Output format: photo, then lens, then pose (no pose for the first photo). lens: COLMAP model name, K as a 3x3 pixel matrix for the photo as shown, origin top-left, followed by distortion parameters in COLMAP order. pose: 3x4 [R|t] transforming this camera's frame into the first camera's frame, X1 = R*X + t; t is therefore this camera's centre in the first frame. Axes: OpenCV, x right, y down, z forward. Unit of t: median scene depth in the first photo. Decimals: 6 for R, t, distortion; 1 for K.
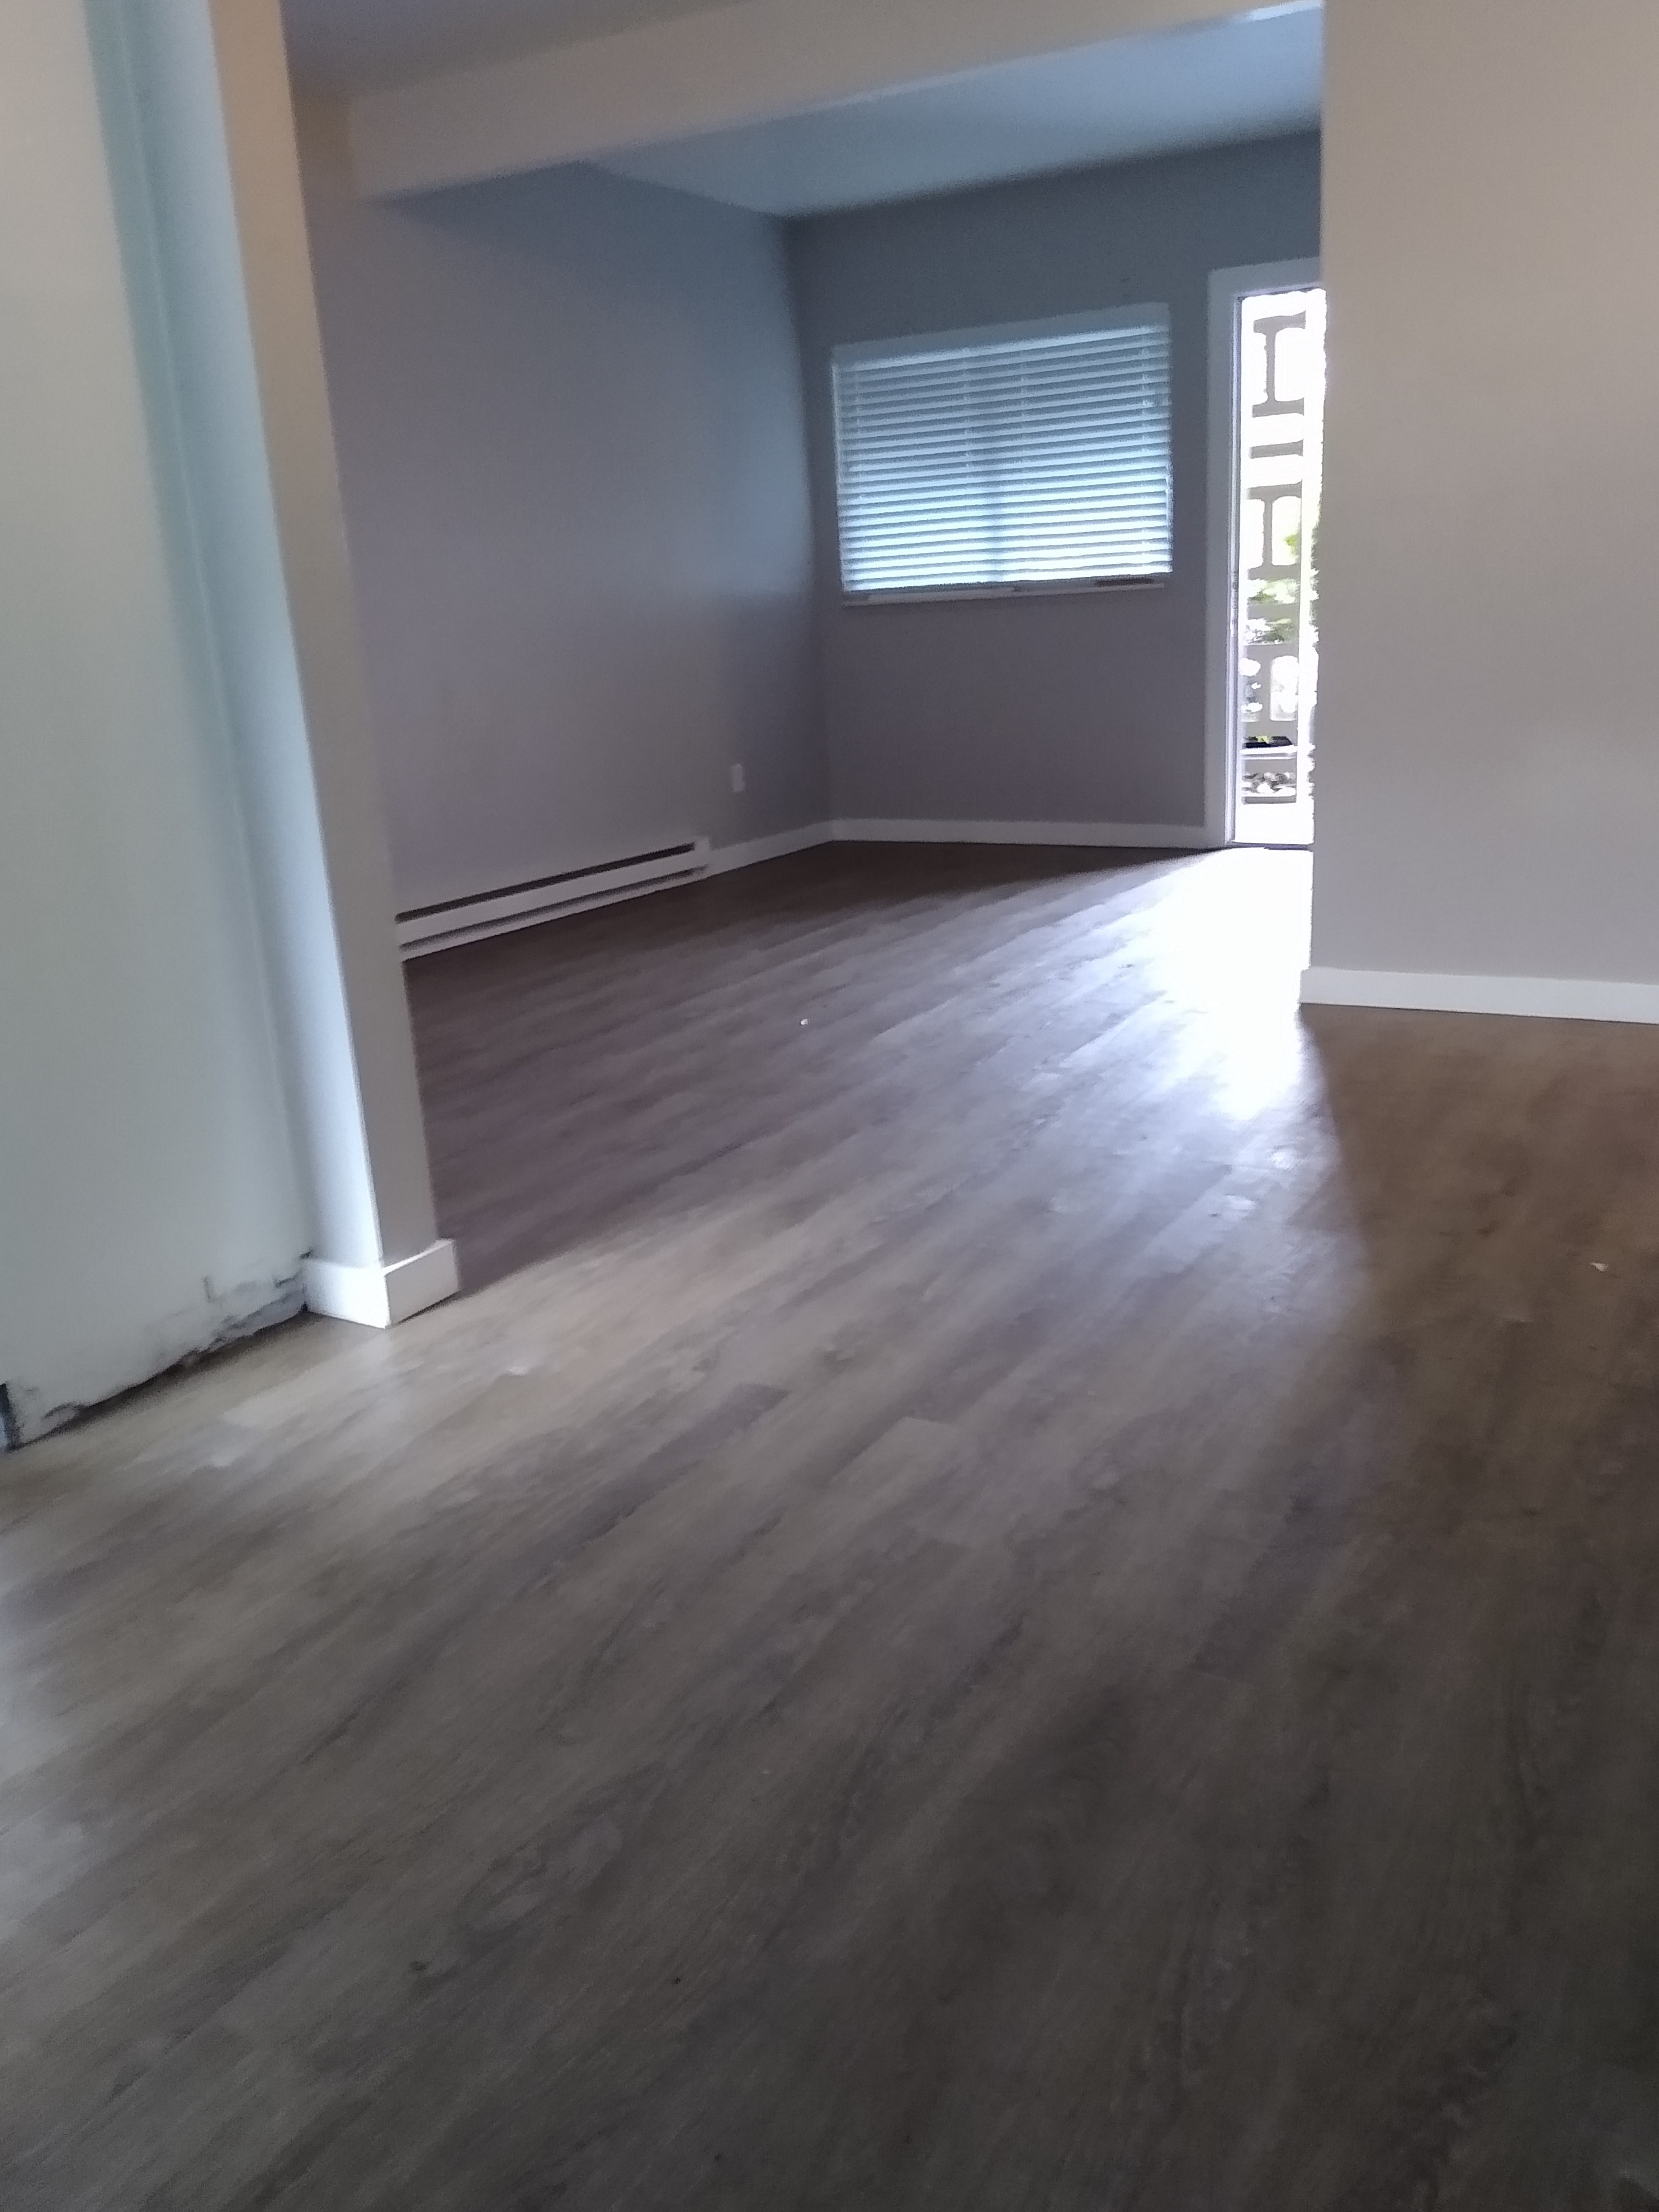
lens RADIAL K [[1746.4, 0, 829.5], [0, 1746.4, 1106.0], [0, 0, 1]] dist [0.000411, -0.001553]
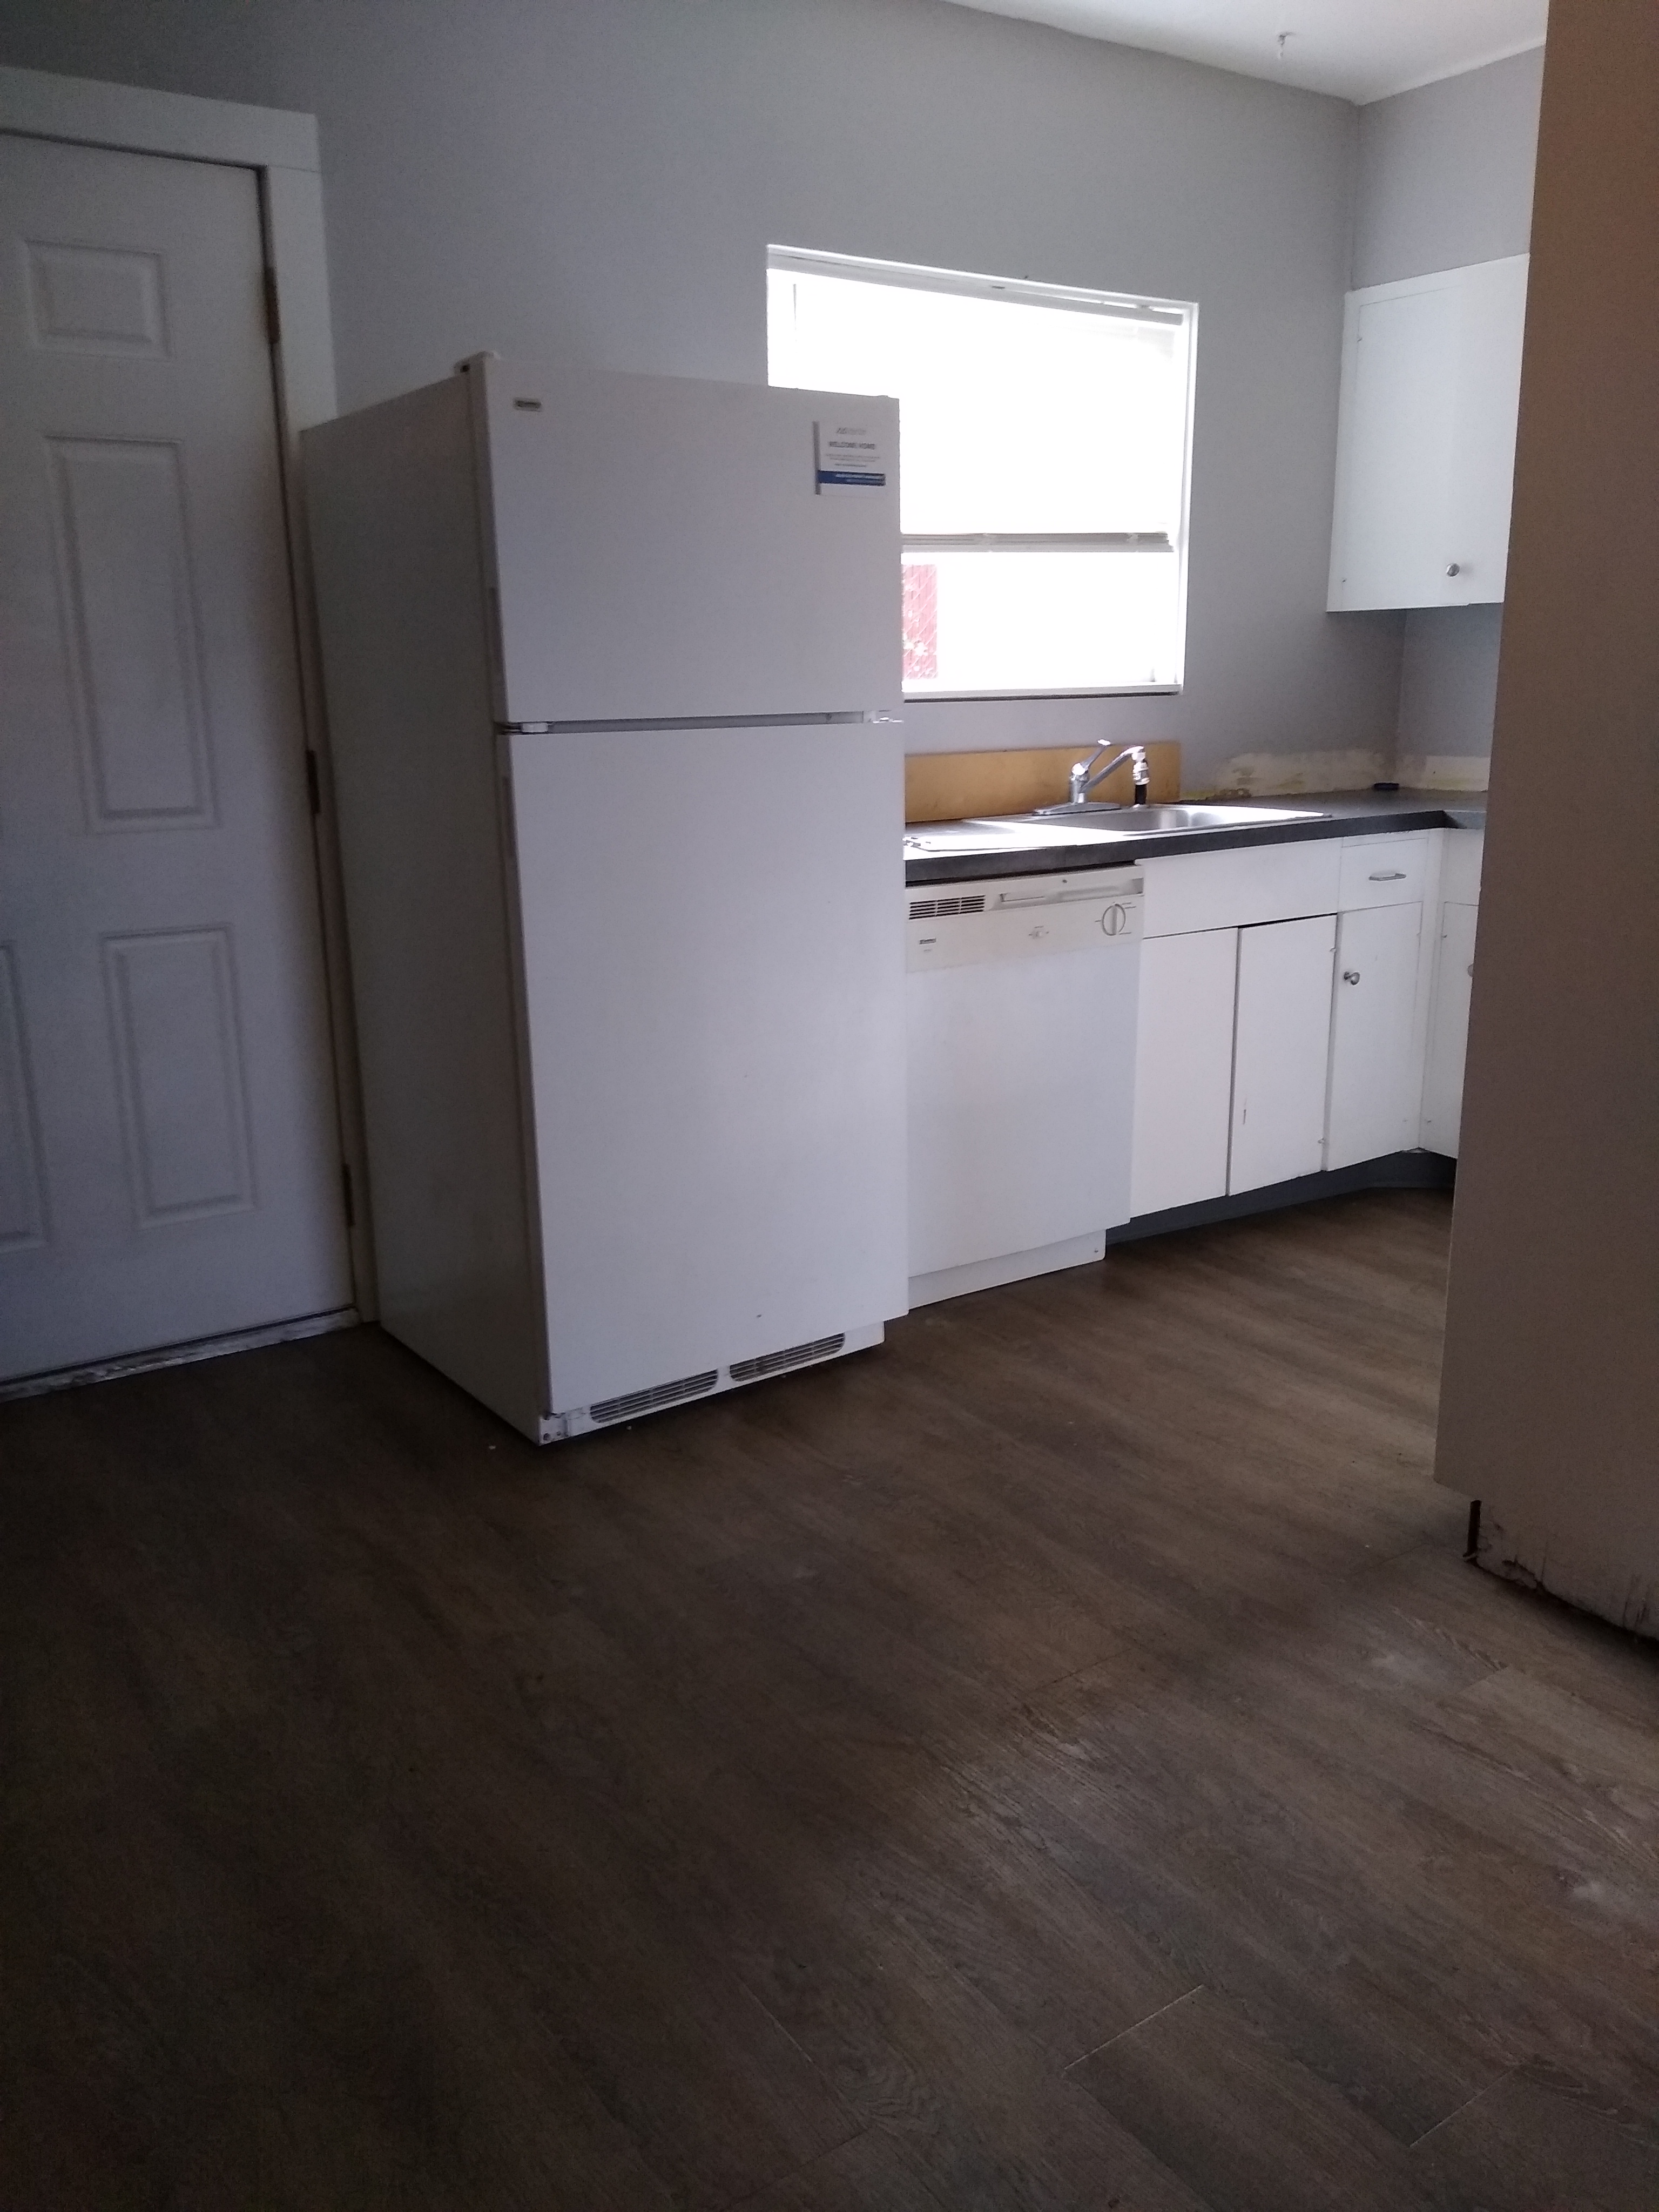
lens RADIAL K [[1746.2, 0, 829.5], [0, 1746.2, 1106.0], [0, 0, 1]] dist [0.000411, -0.001553]
pose [[-0.429246, 0.269818, -0.861943, 0.578878], [-0.212096, 0.897535, 0.386583, -0.413743], [0.877931, 0.348754, -0.328036, 1.074603]]
